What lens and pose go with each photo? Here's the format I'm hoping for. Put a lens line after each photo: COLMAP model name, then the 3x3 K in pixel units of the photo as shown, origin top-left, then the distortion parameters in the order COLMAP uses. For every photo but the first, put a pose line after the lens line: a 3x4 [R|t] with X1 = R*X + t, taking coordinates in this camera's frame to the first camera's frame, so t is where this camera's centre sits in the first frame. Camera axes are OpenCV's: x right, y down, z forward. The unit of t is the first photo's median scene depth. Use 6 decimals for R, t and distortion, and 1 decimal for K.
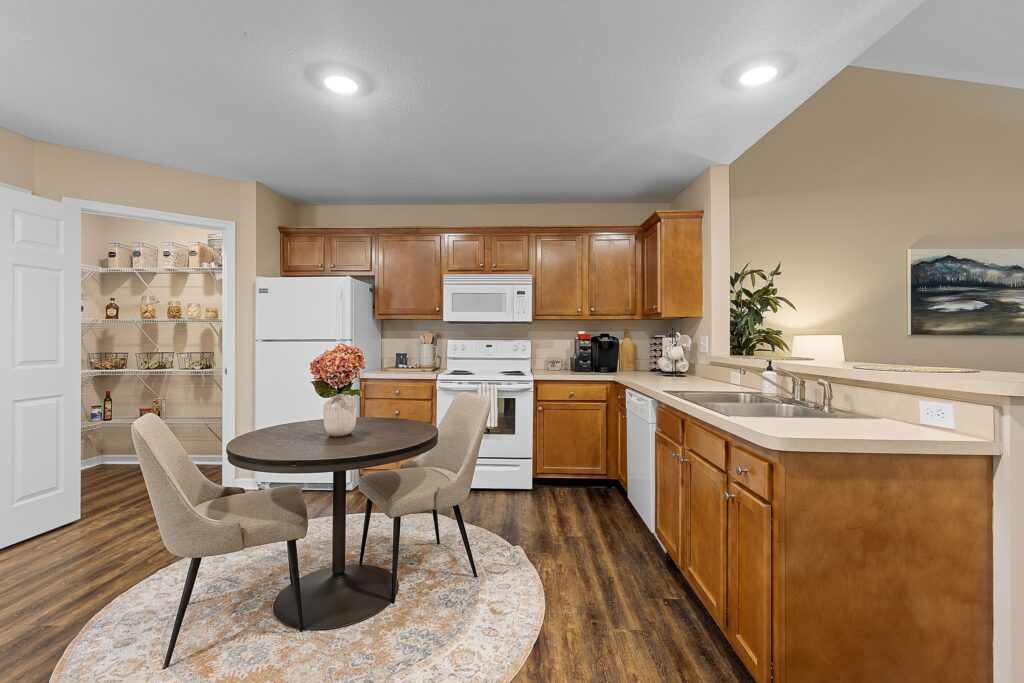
lens RADIAL K [[463.6, 0, 505.4], [0, 463.6, 334.9], [0, 0, 1]] dist [0.007482, 0.000242]
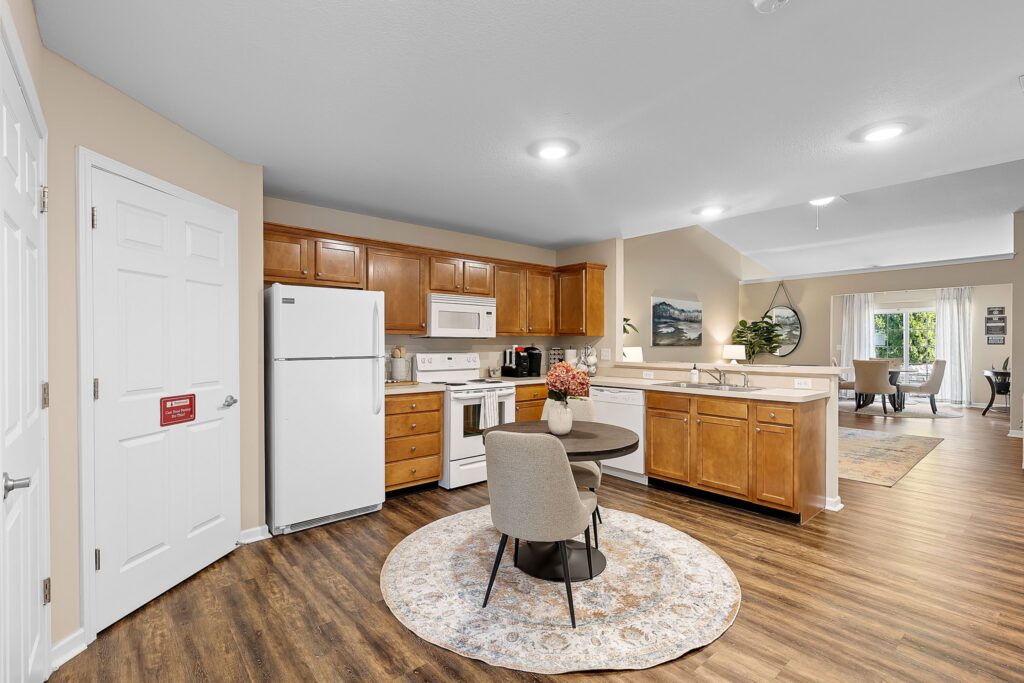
lens RADIAL K [[463.6, 0, 507.0], [0, 463.6, 343.9], [0, 0, 1]] dist [0.007482, 0.000242]
pose [[0.739106, -0.004001, 0.673577, -0.732157], [-0.001479, 0.999970, 0.007563, -0.021546], [-0.673588, -0.006586, 0.739078, 0.091407]]
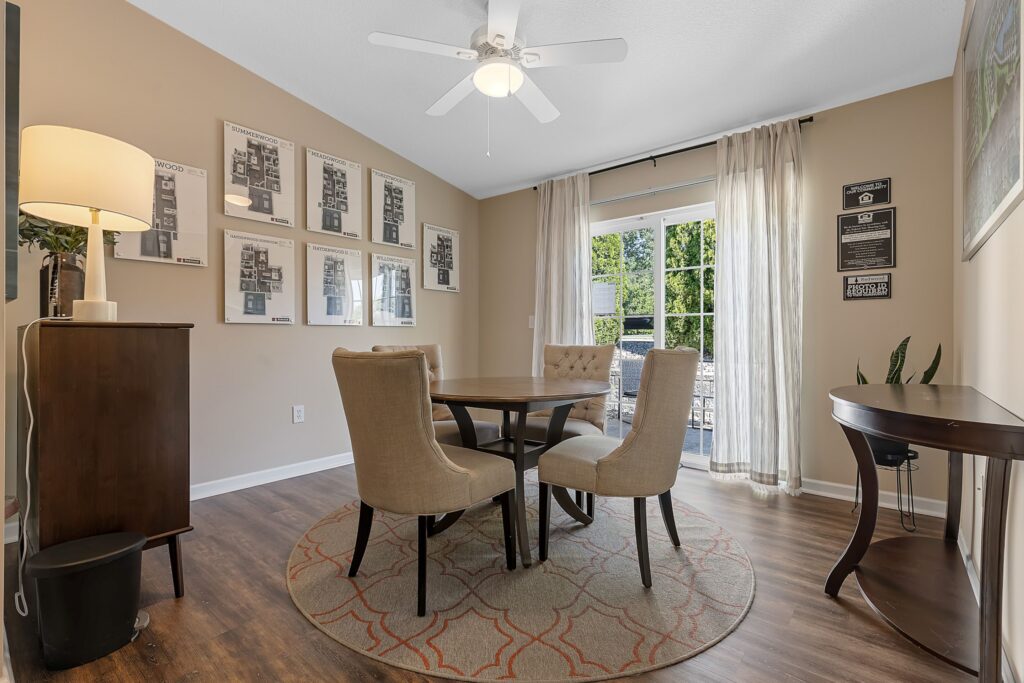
lens RADIAL K [[463.6, 0, 503.1], [0, 463.6, 339.6], [0, 0, 1]] dist [0.007482, 0.000242]
pose [[0.610864, -0.006407, 0.791709, 1.656407], [-0.002018, 0.999951, 0.009650, 0.048442], [-0.791733, -0.007492, 0.610822, 0.174224]]
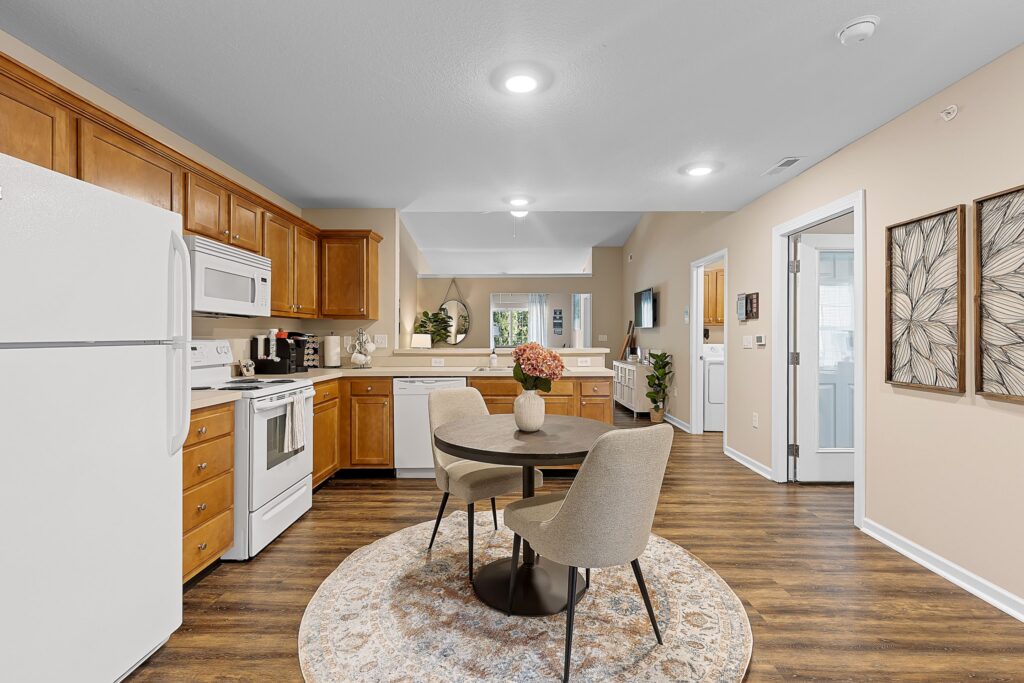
lens RADIAL K [[463.6, 0, 506.4], [0, 463.6, 337.3], [0, 0, 1]] dist [0.007482, 0.000242]
pose [[-0.016434, -0.003532, 0.999859, -0.774065], [-0.004144, 0.999985, 0.003464, 0.003243], [-0.999856, -0.004086, -0.016449, 0.595351]]
